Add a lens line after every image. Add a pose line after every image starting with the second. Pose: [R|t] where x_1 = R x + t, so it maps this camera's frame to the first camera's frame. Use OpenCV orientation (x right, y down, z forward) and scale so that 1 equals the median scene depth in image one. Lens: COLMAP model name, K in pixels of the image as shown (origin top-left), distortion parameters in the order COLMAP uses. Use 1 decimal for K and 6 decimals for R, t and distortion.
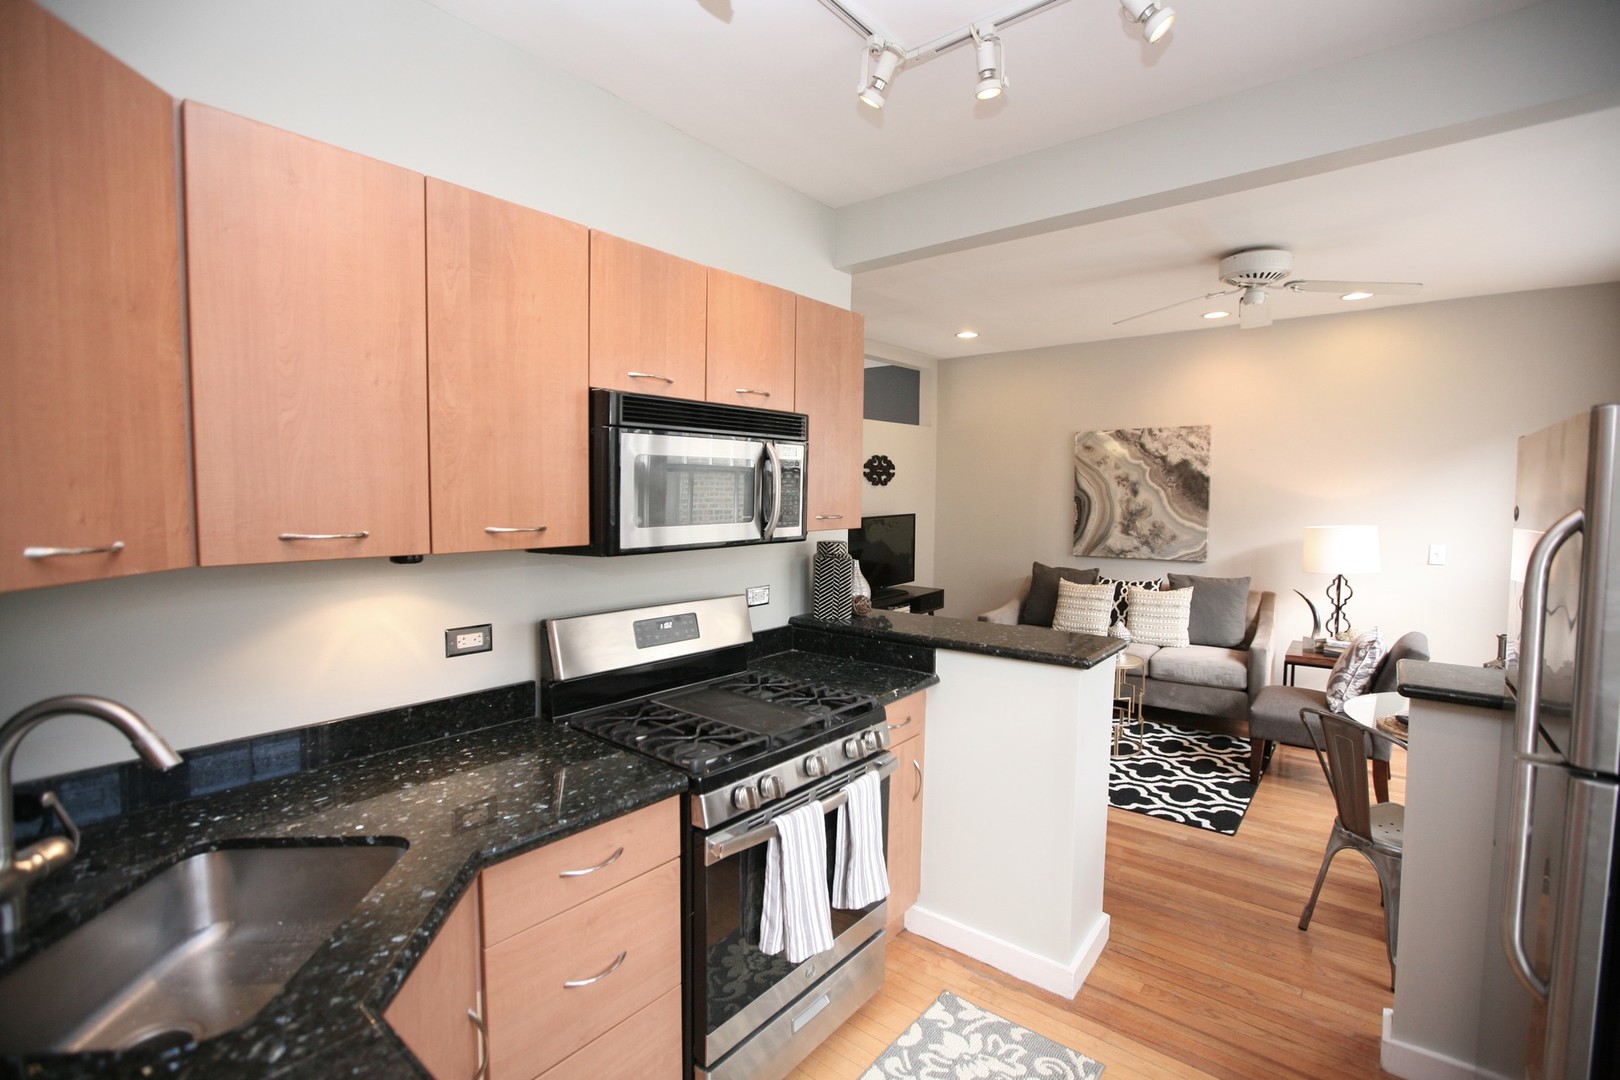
lens RADIAL K [[740.4, 0, 808.1], [0, 740.4, 538.2], [0, 0, 1]] dist [-0.057661, 0.022741]
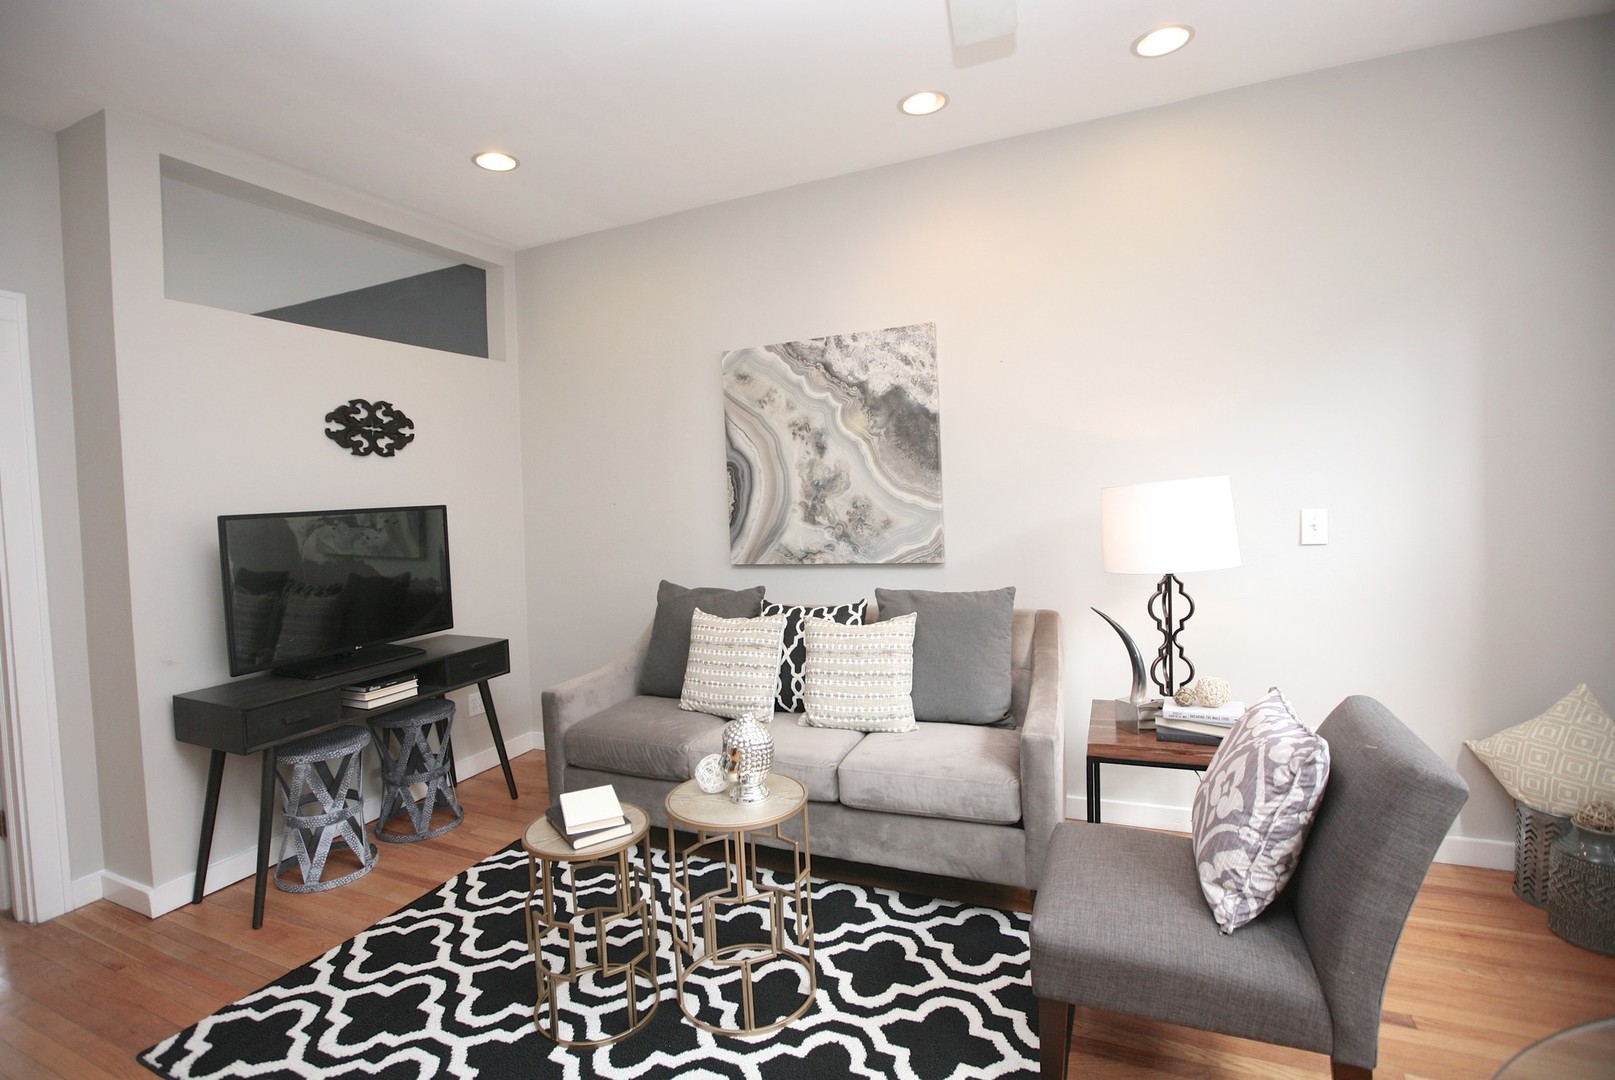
lens RADIAL K [[773.6, 0, 775.7], [0, 773.6, 526.6], [0, 0, 1]] dist [-0.064544, 0.026547]
pose [[0.968825, -0.047718, 0.243106, 0.275404], [0.056118, 0.998039, -0.027744, 0.013256], [-0.241305, 0.040522, 0.969603, 0.447212]]
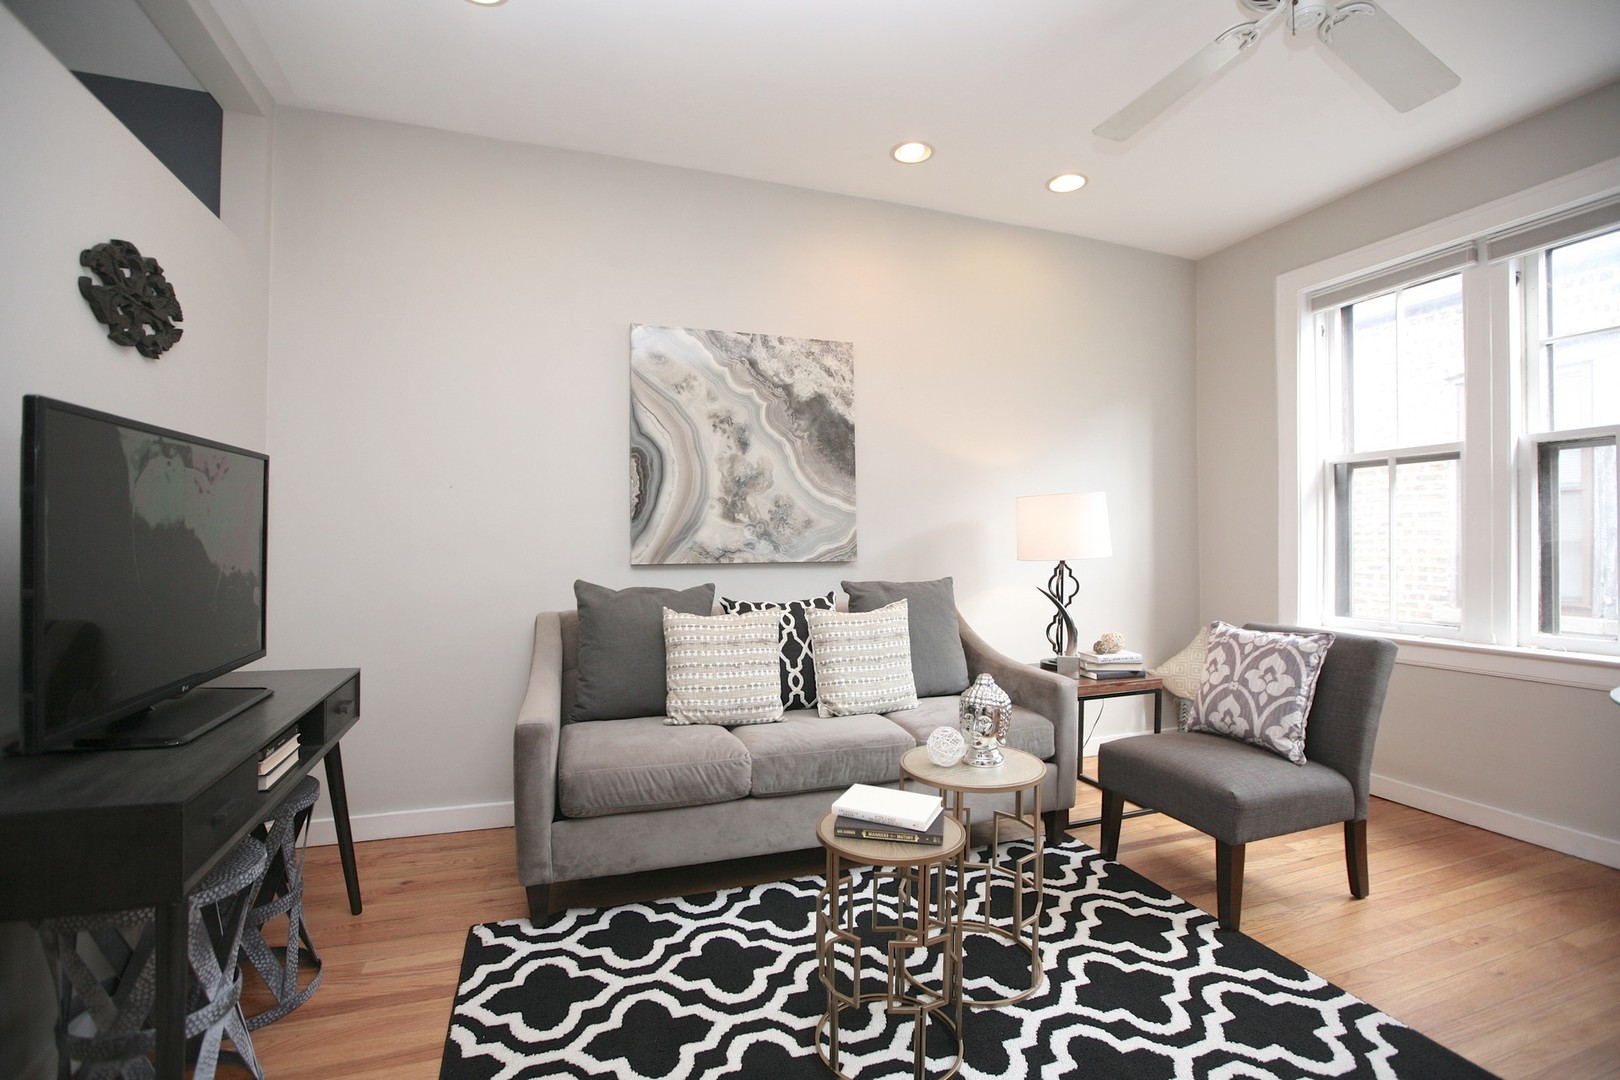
lens RADIAL K [[747.2, 0, 808.3], [0, 747.2, 537.0], [0, 0, 1]] dist [-0.058864, 0.025594]
pose [[0.514157, 0.006392, 0.857673, -0.015666], [0.054830, 0.997682, -0.040305, 0.034594], [-0.855942, 0.067749, 0.512614, 0.704002]]
